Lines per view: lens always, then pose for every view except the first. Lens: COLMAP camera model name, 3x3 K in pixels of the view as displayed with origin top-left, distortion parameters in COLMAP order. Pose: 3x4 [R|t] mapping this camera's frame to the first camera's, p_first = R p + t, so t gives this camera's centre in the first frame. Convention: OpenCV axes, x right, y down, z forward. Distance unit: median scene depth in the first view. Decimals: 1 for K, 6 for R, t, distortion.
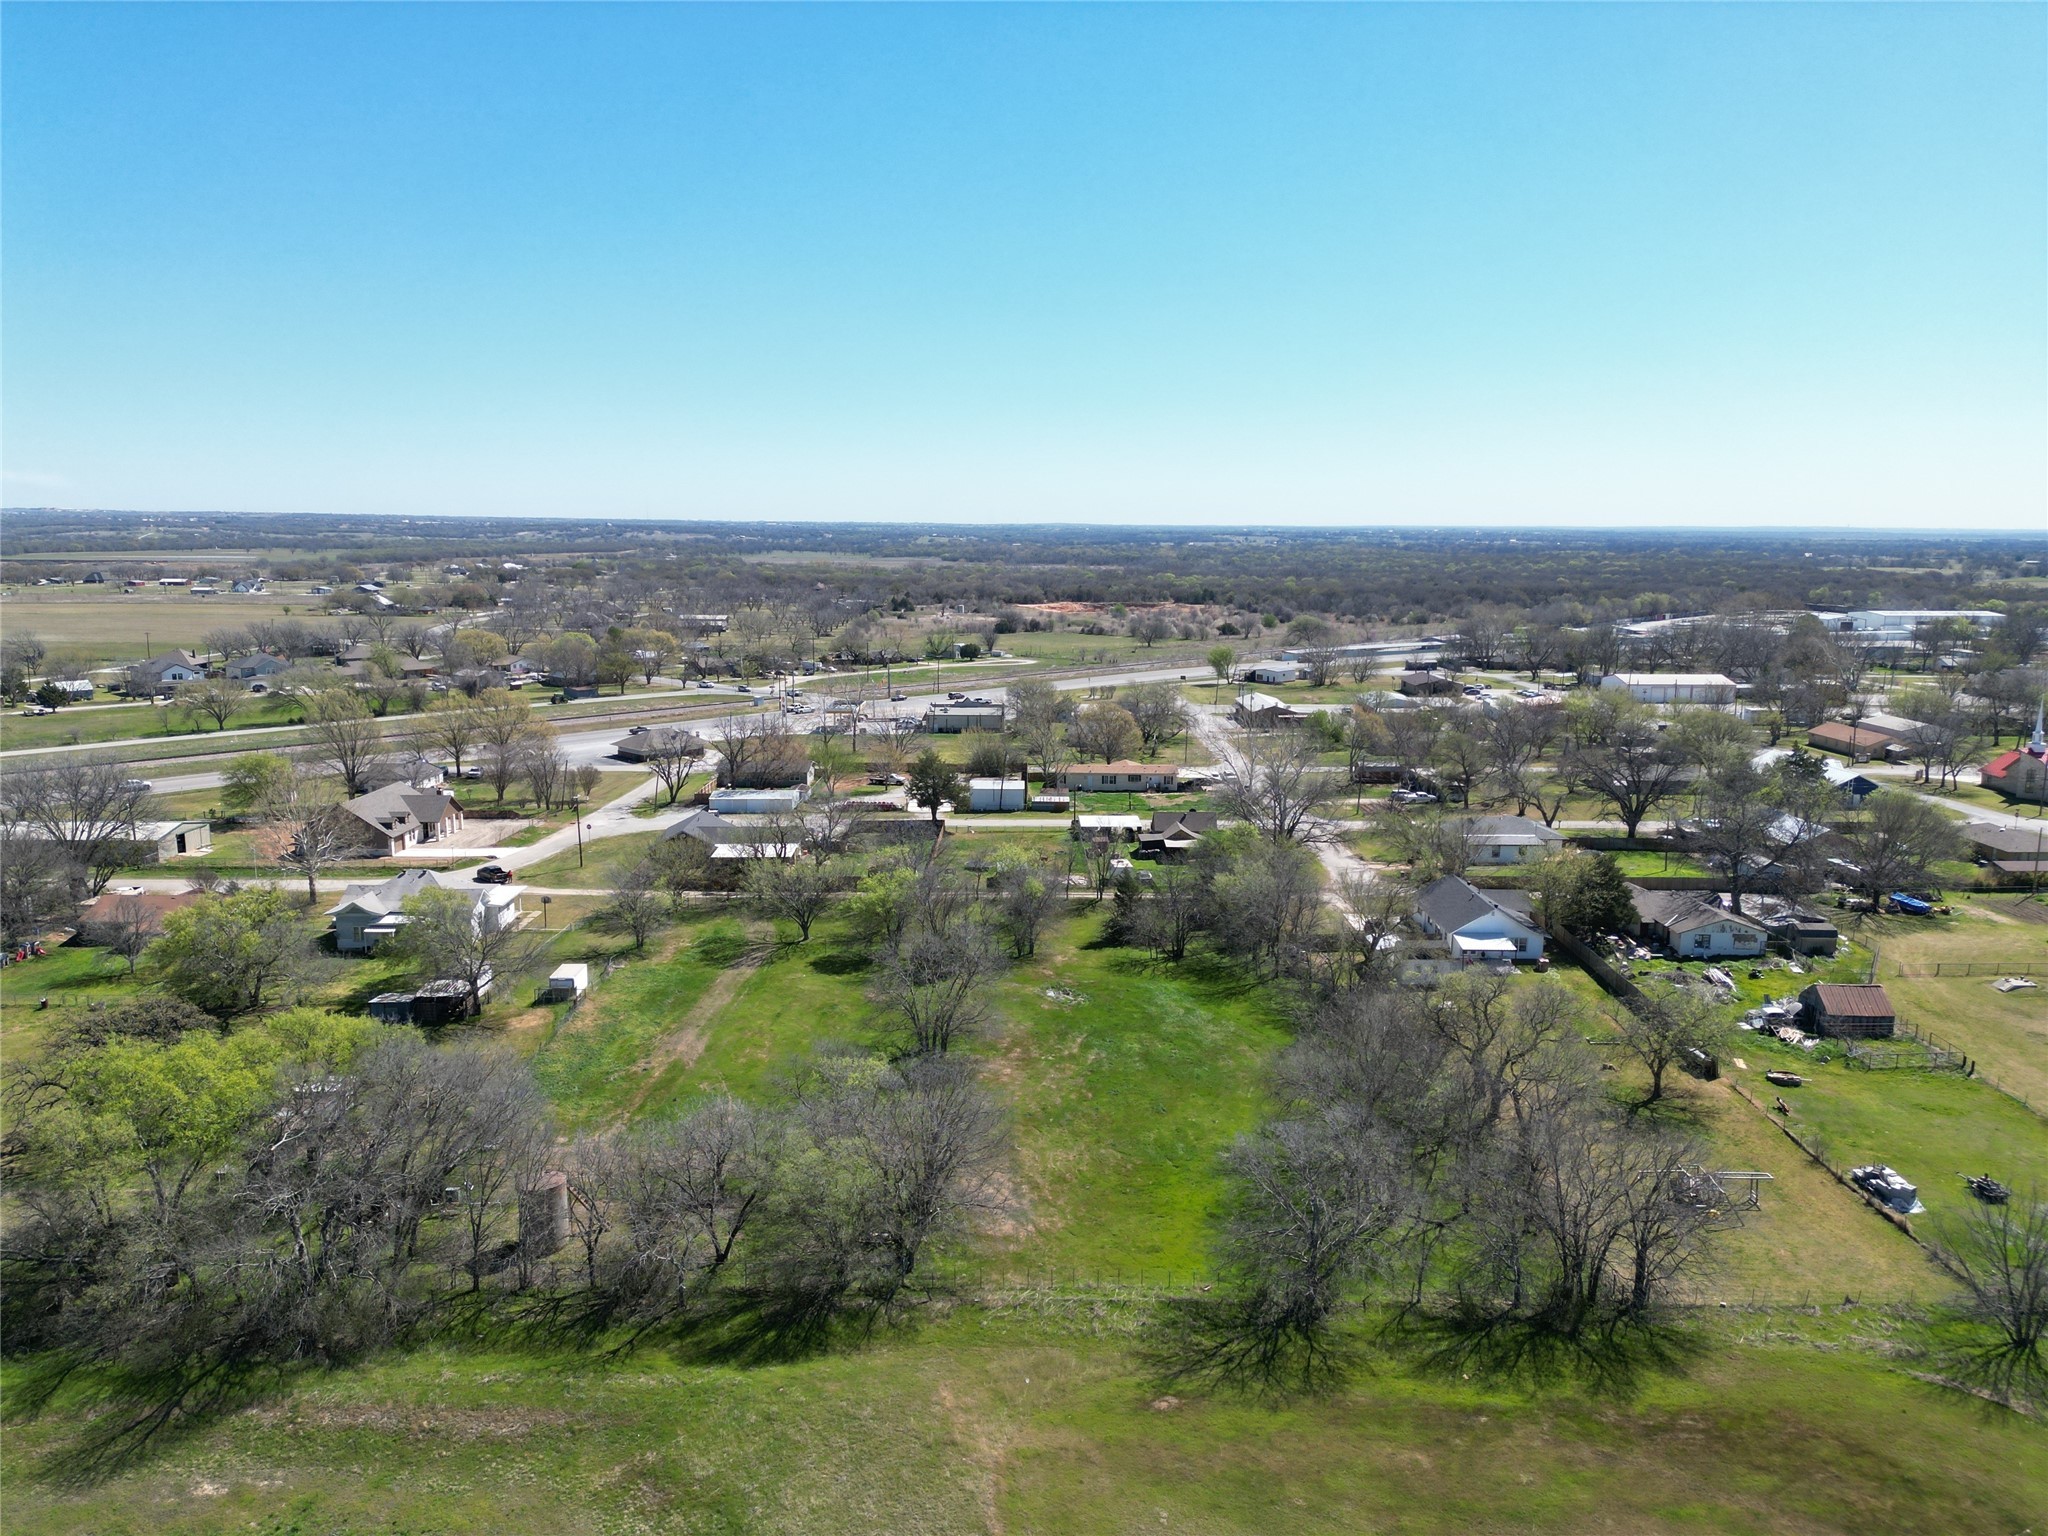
lens RADIAL K [[1423.4, 0, 1033.8], [0, 1423.4, 760.9], [0, 0, 1]] dist [0.077158, -0.071753]
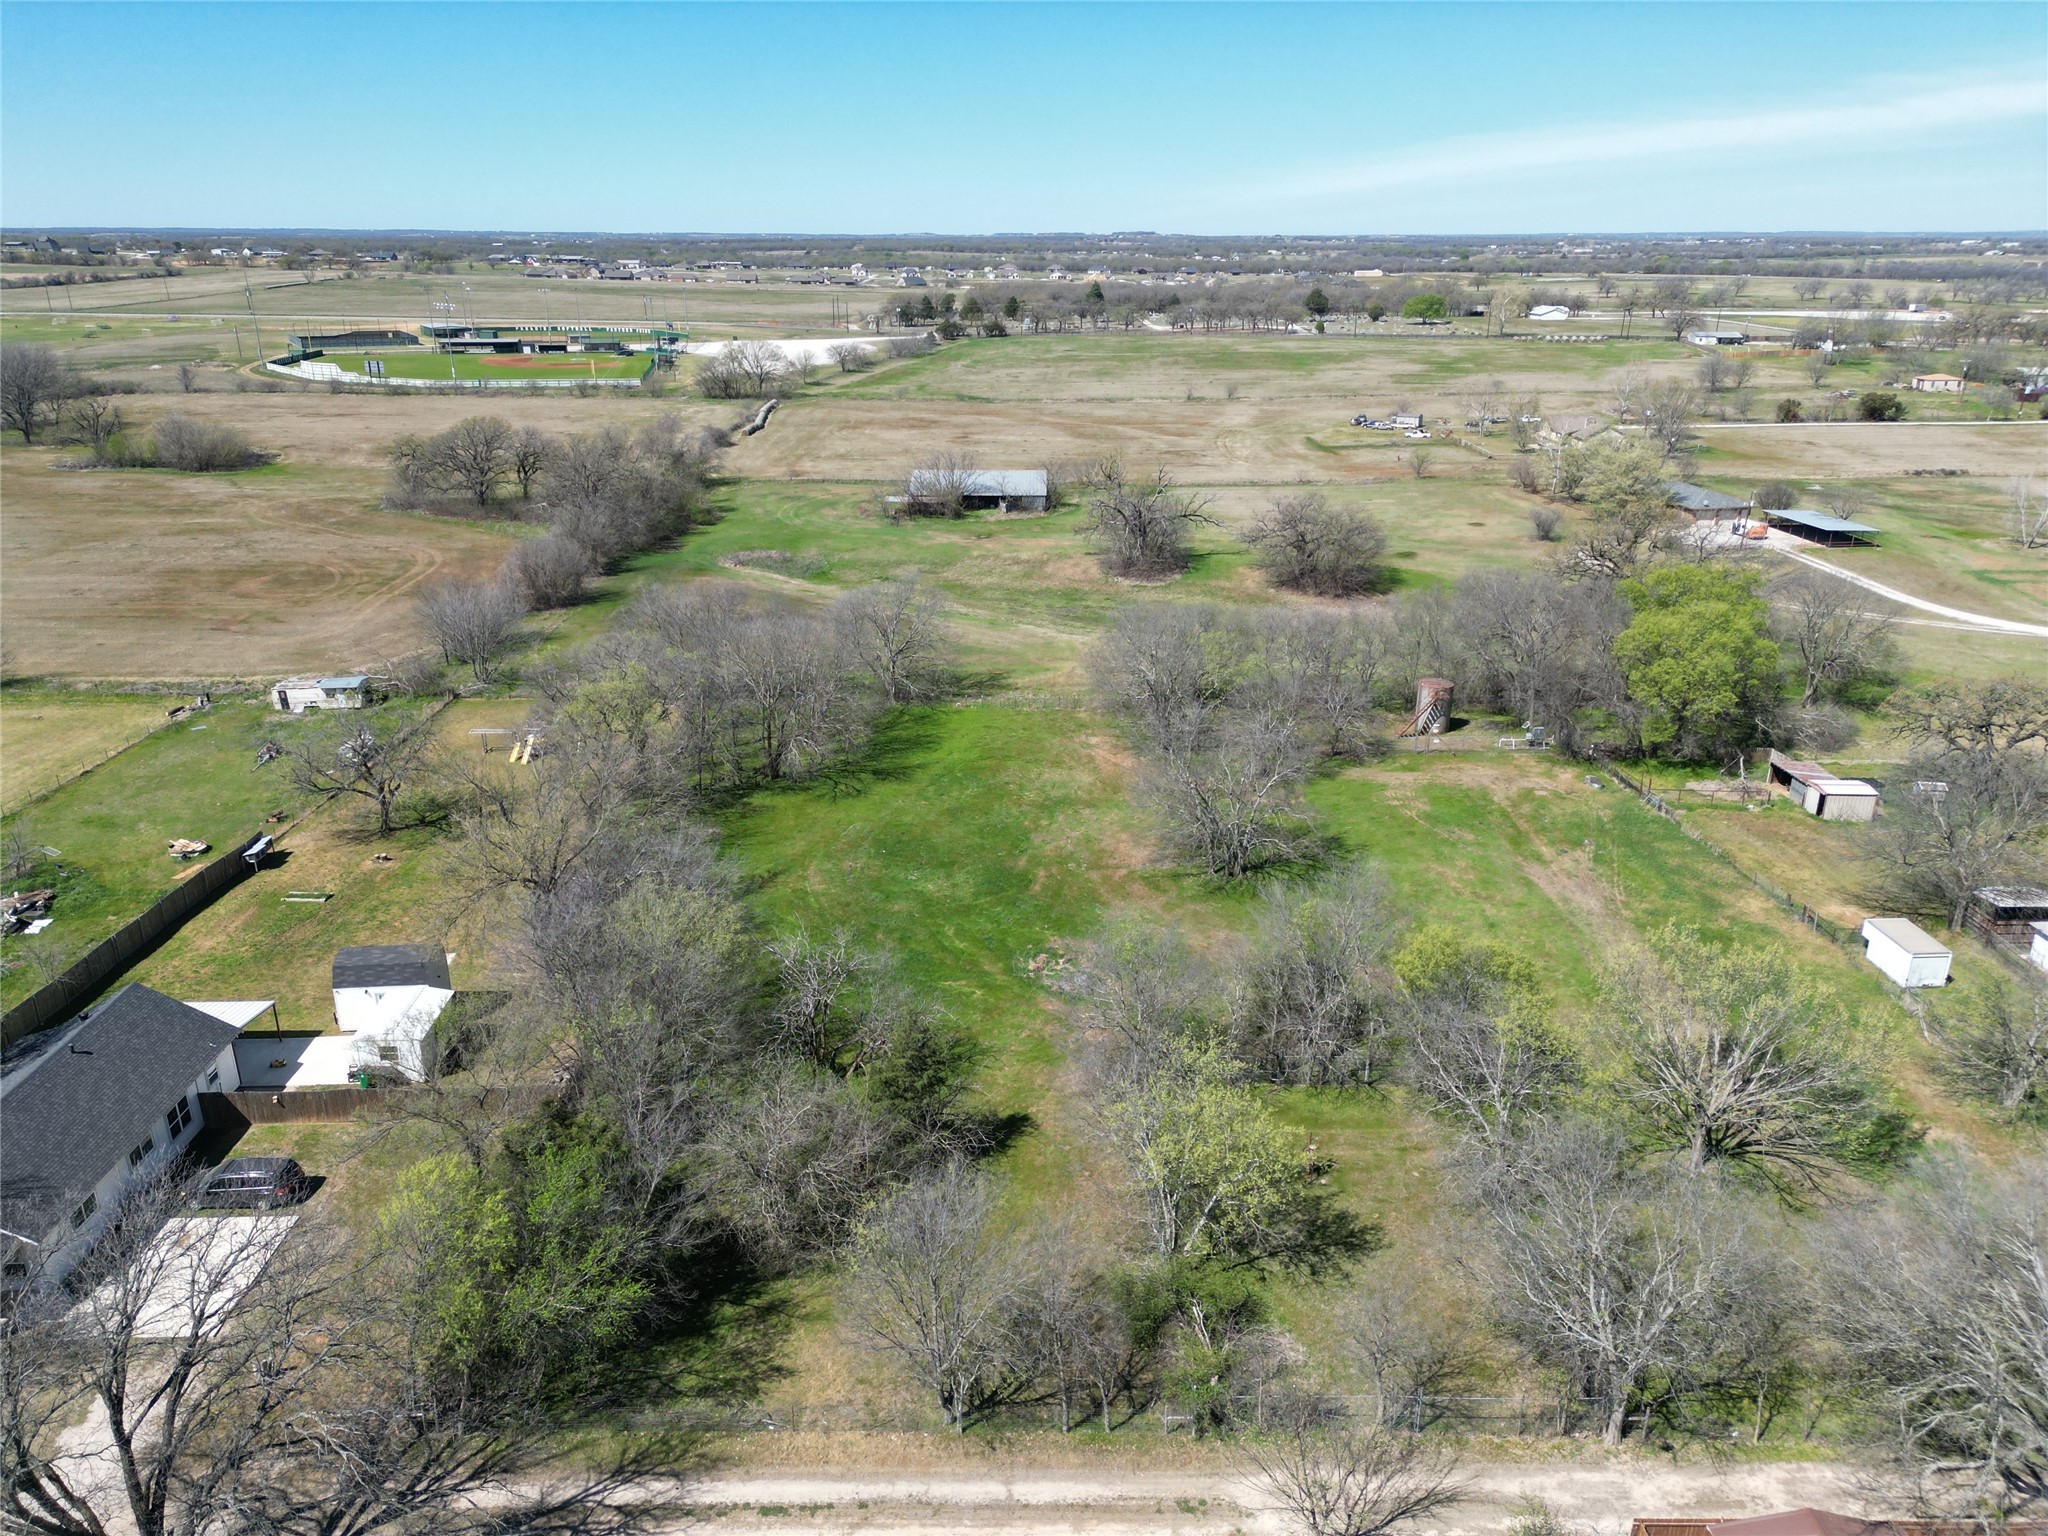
lens RADIAL K [[1423.4, 0, 1028.4], [0, 1423.4, 781.7], [0, 0, 1]] dist [0.077158, -0.071753]
pose [[-0.999872, 0.001623, -0.015915, 0.036069], [-0.006581, 0.865032, 0.501673, -0.165960], [0.014581, 0.501714, -0.864911, 1.209154]]
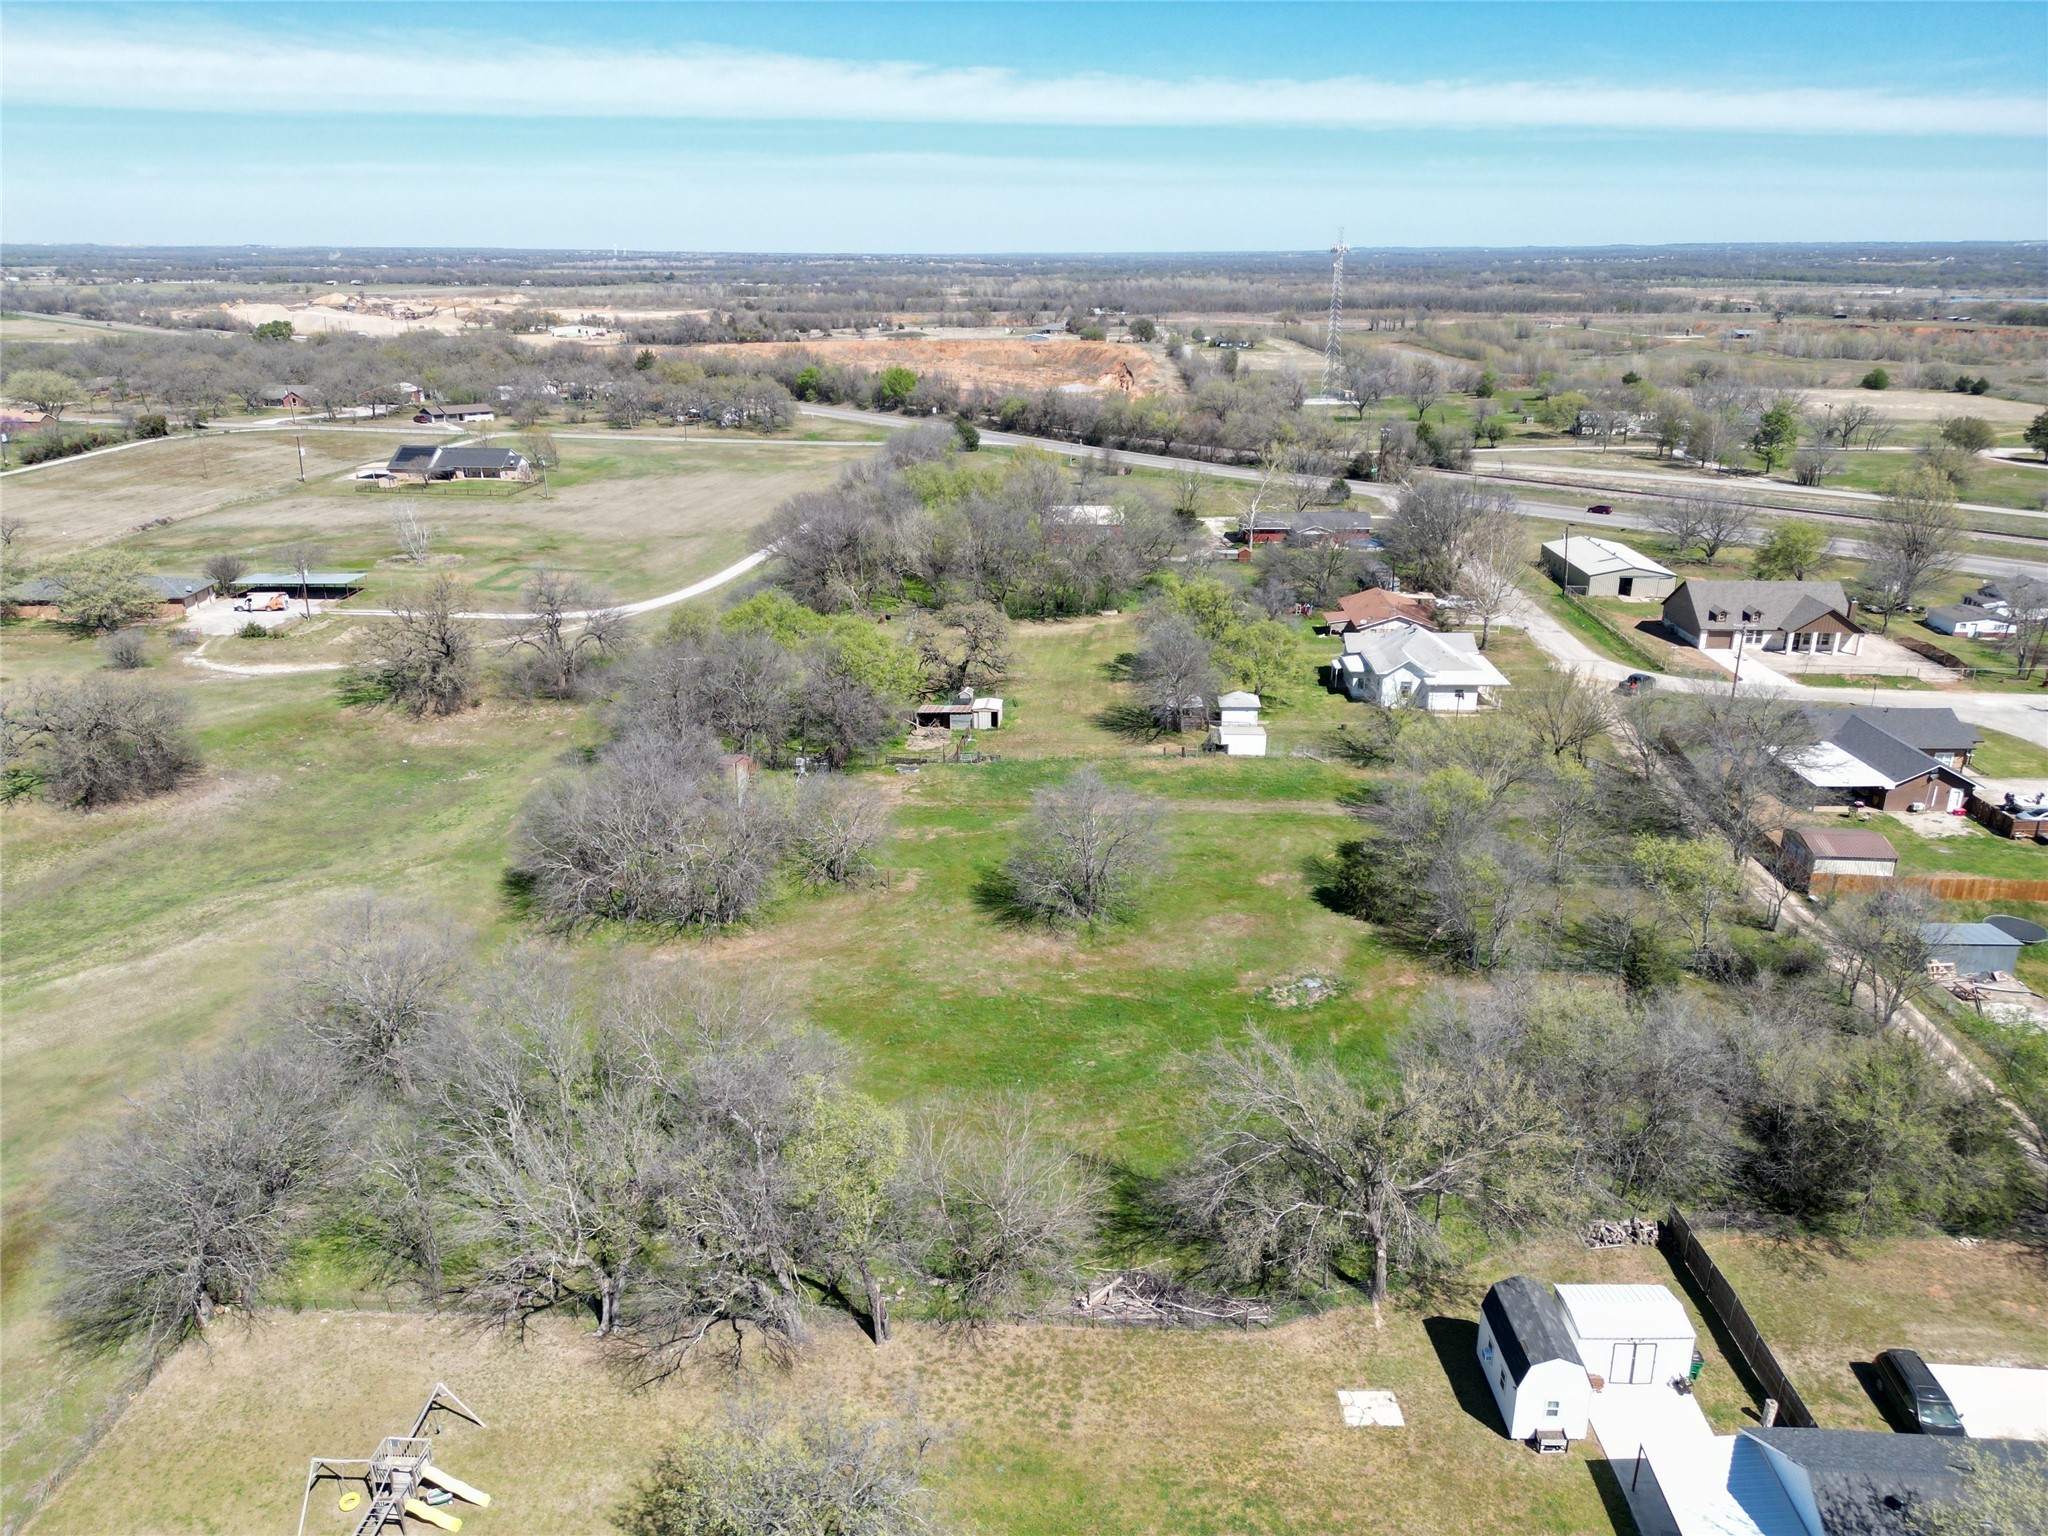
lens RADIAL K [[1423.4, 0, 1027.9], [0, 1423.4, 765.1], [0, 0, 1]] dist [0.077158, -0.071753]
pose [[-0.048704, 0.328725, -0.943169, 0.521613], [-0.160509, 0.929441, 0.332229, -0.115055], [0.985832, 0.167568, 0.007496, 0.695734]]
